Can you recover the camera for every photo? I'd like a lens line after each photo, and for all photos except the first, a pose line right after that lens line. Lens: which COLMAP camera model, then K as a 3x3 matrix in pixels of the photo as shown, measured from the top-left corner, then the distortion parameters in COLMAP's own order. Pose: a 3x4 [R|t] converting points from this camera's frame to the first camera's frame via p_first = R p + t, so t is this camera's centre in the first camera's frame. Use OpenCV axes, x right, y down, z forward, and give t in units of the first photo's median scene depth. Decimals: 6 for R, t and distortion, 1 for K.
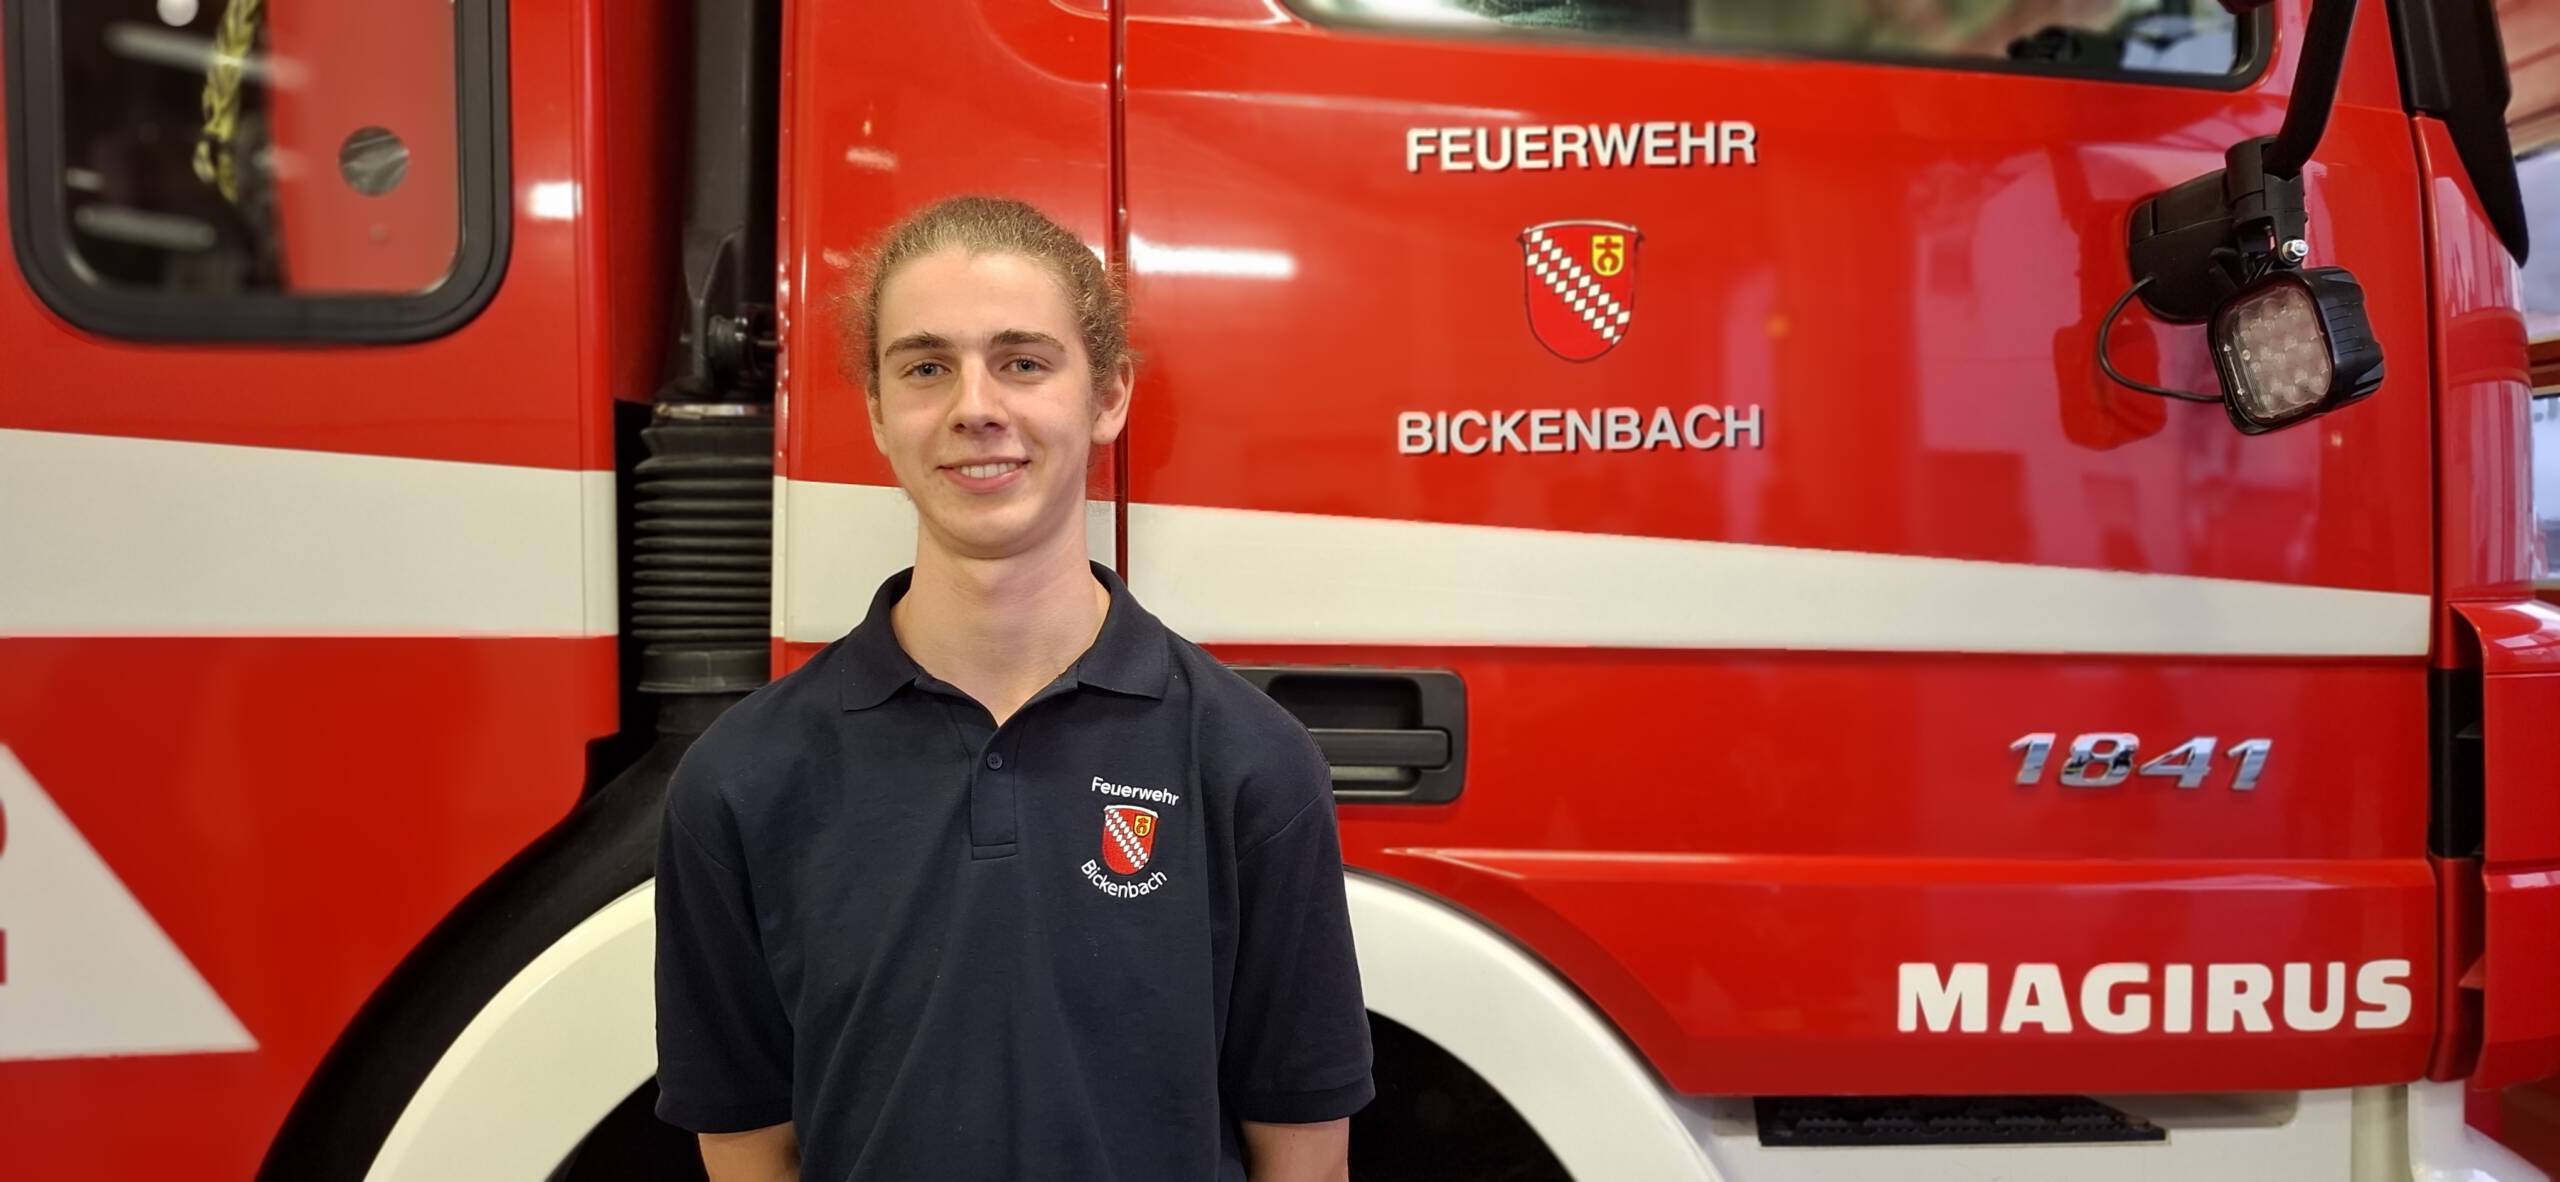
lens RADIAL K [[1861.1, 0, 1253.8], [0, 1861.1, 591.3], [0, 0, 1]] dist [0.120132, -0.181818]
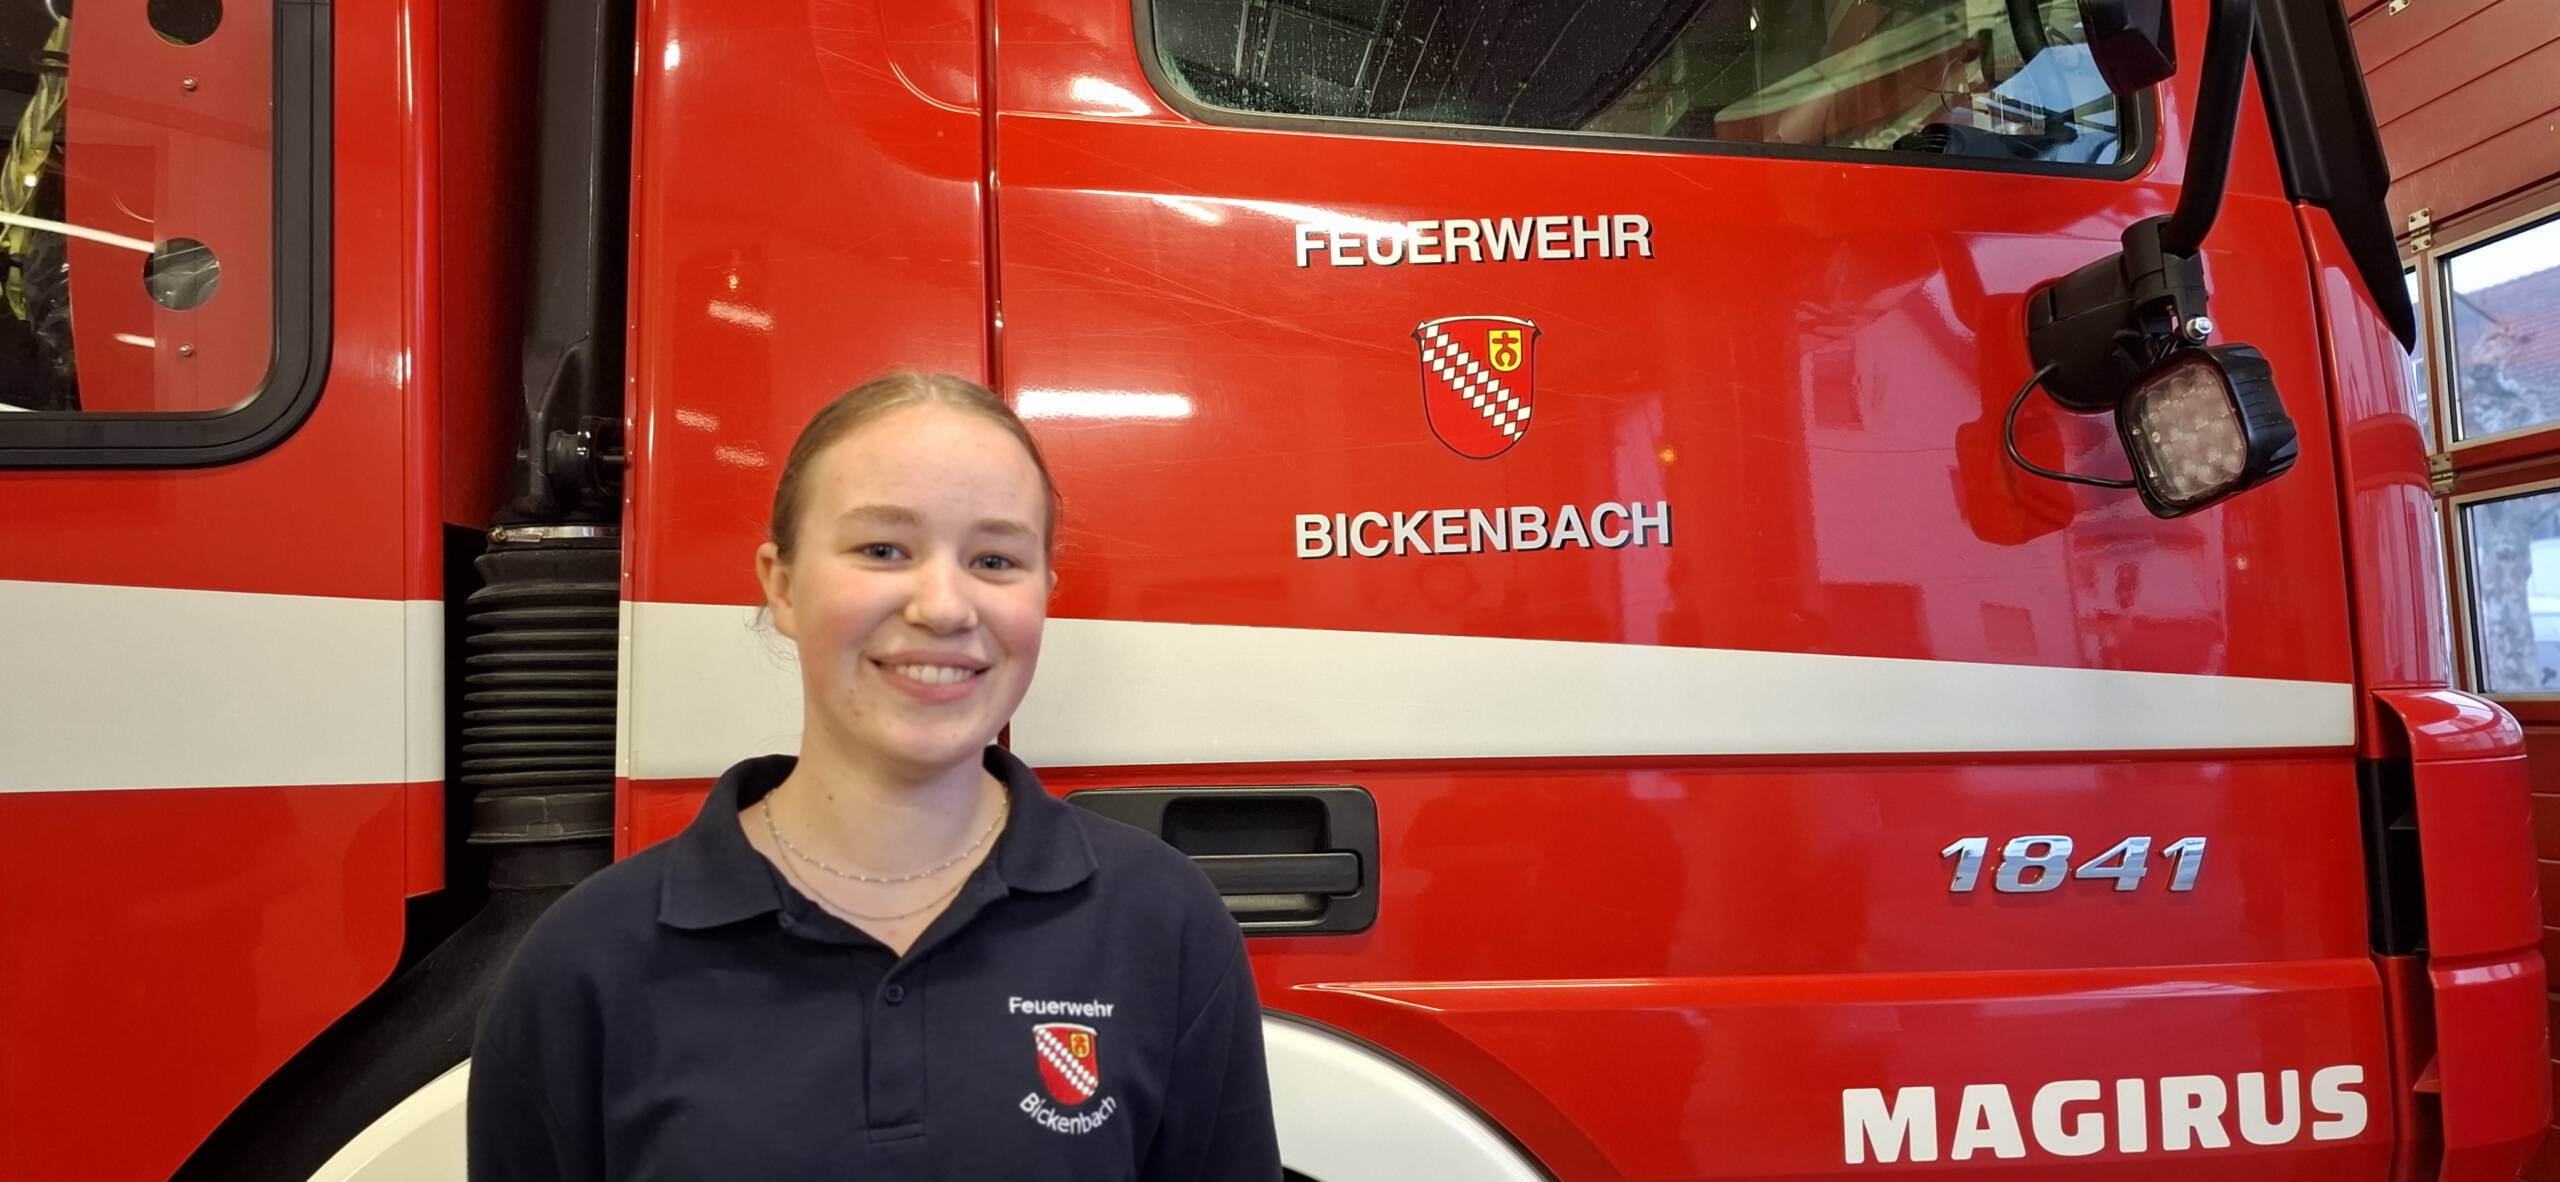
lens RADIAL K [[1837.3, 0, 1283.1], [0, 1837.3, 583.4], [0, 0, 1]] dist [0.131215, -0.200620]
pose [[0.997465, -0.022066, 0.067658, 0.007482], [0.028261, 0.995356, -0.092021, 0.024721], [-0.065314, 0.093700, 0.993456, 0.073722]]
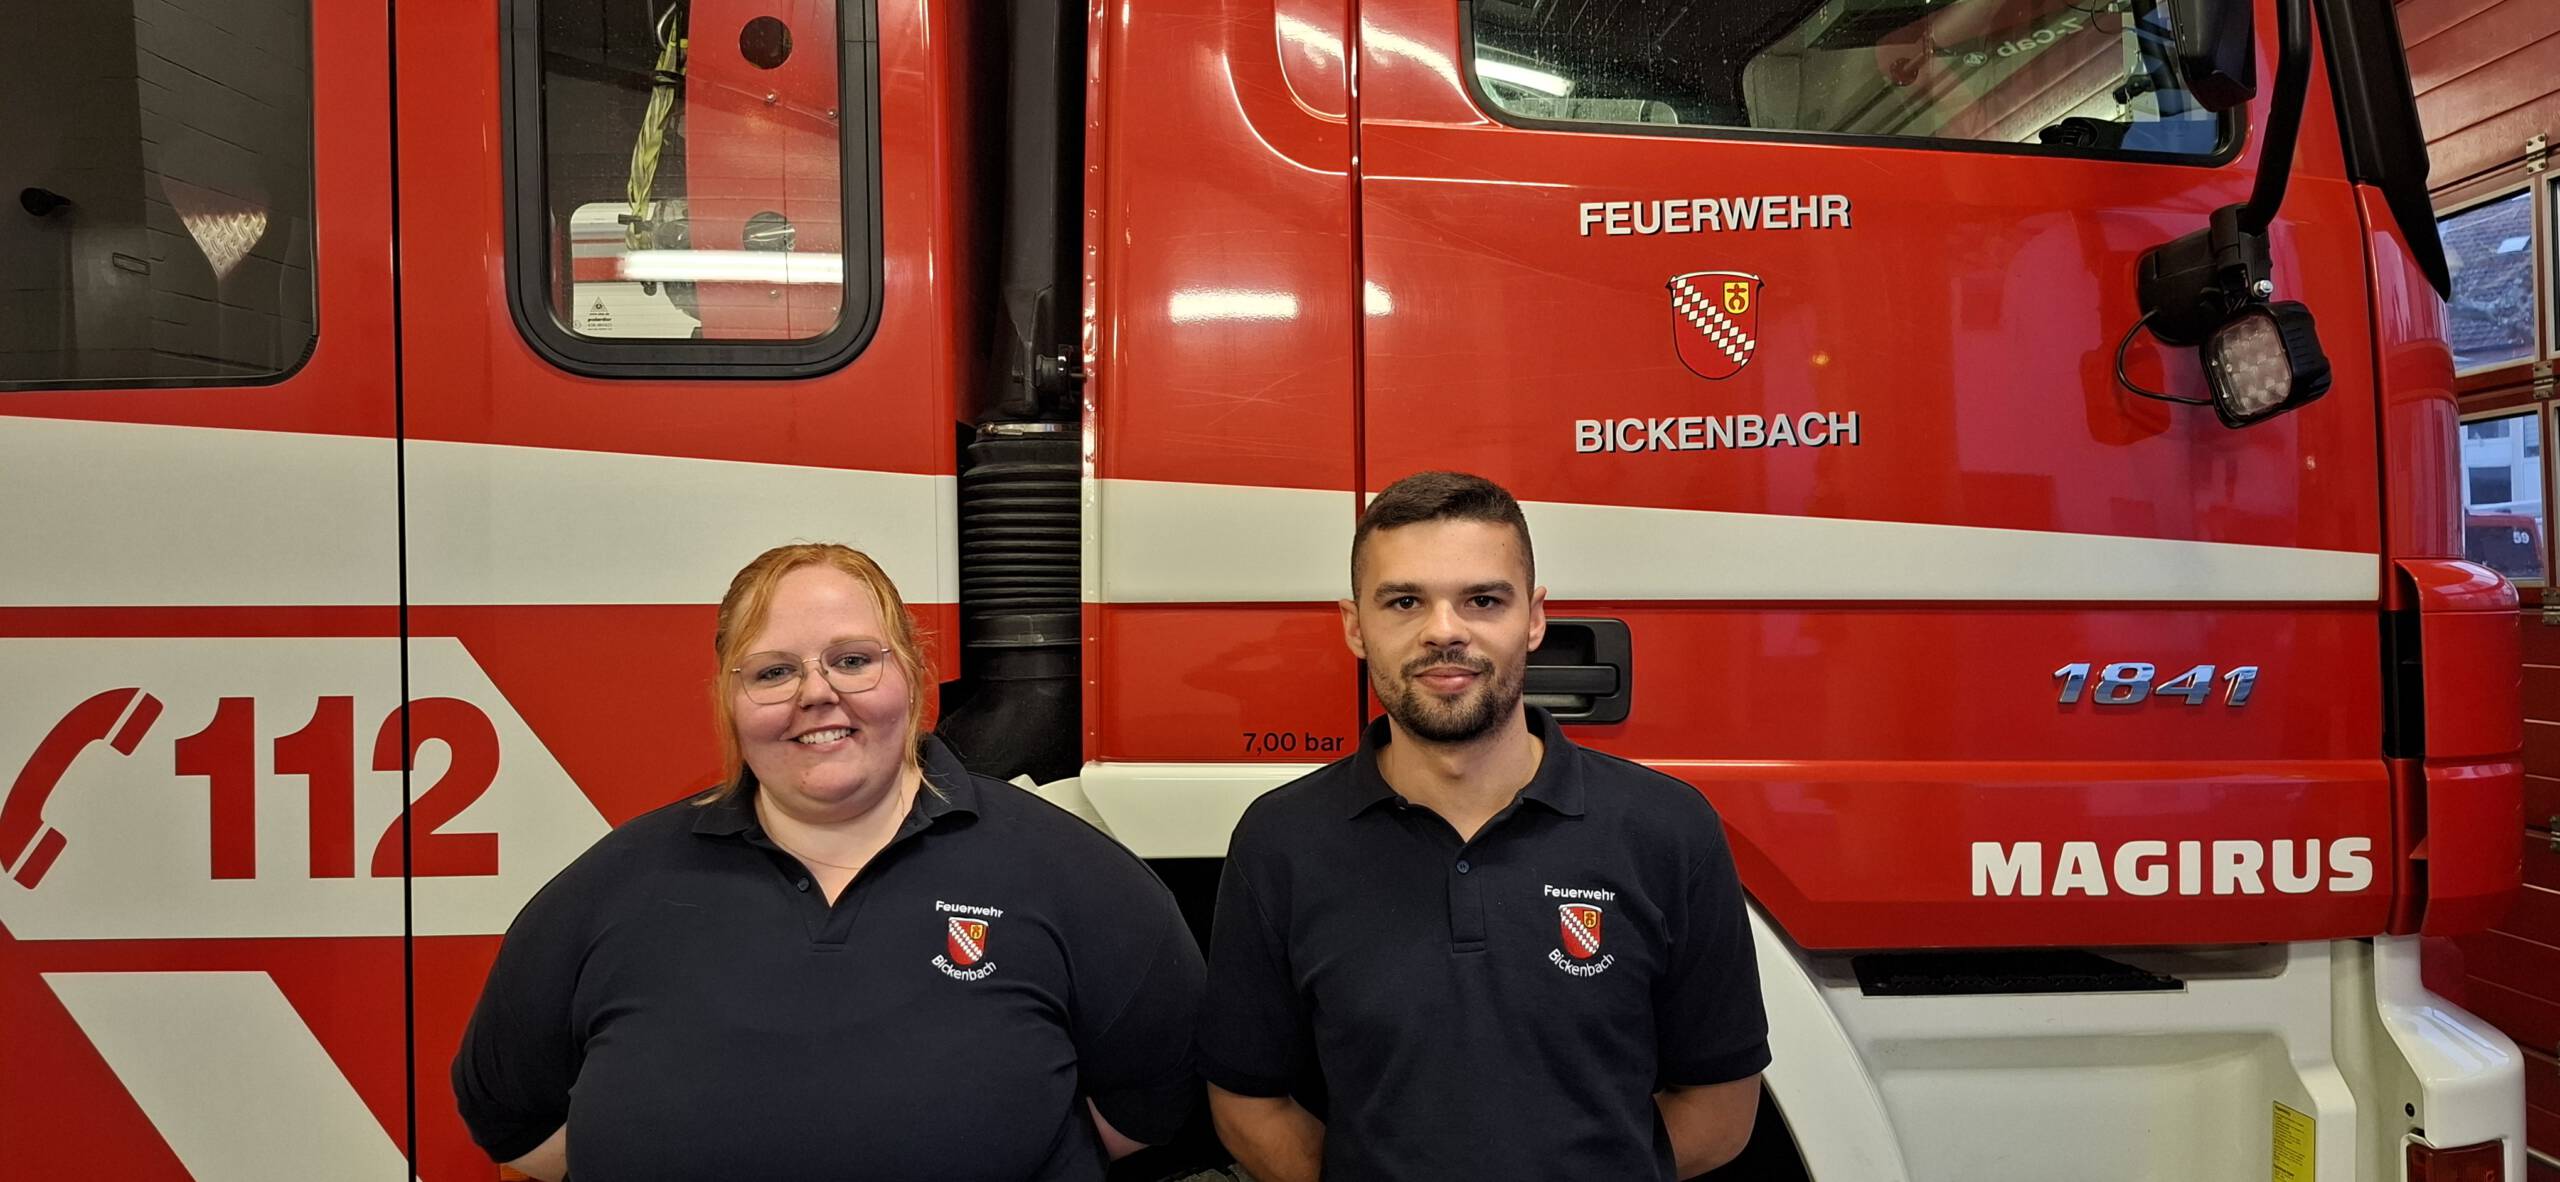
lens RADIAL K [[1873.0, 0, 1259.9], [0, 1873.0, 585.8], [0, 0, 1]] dist [0.128593, -0.202269]
pose [[0.999941, -0.010777, 0.001519, -0.145157], [0.010816, 0.999532, -0.028630, 0.054251], [-0.001210, 0.028644, 0.999589, -0.303303]]
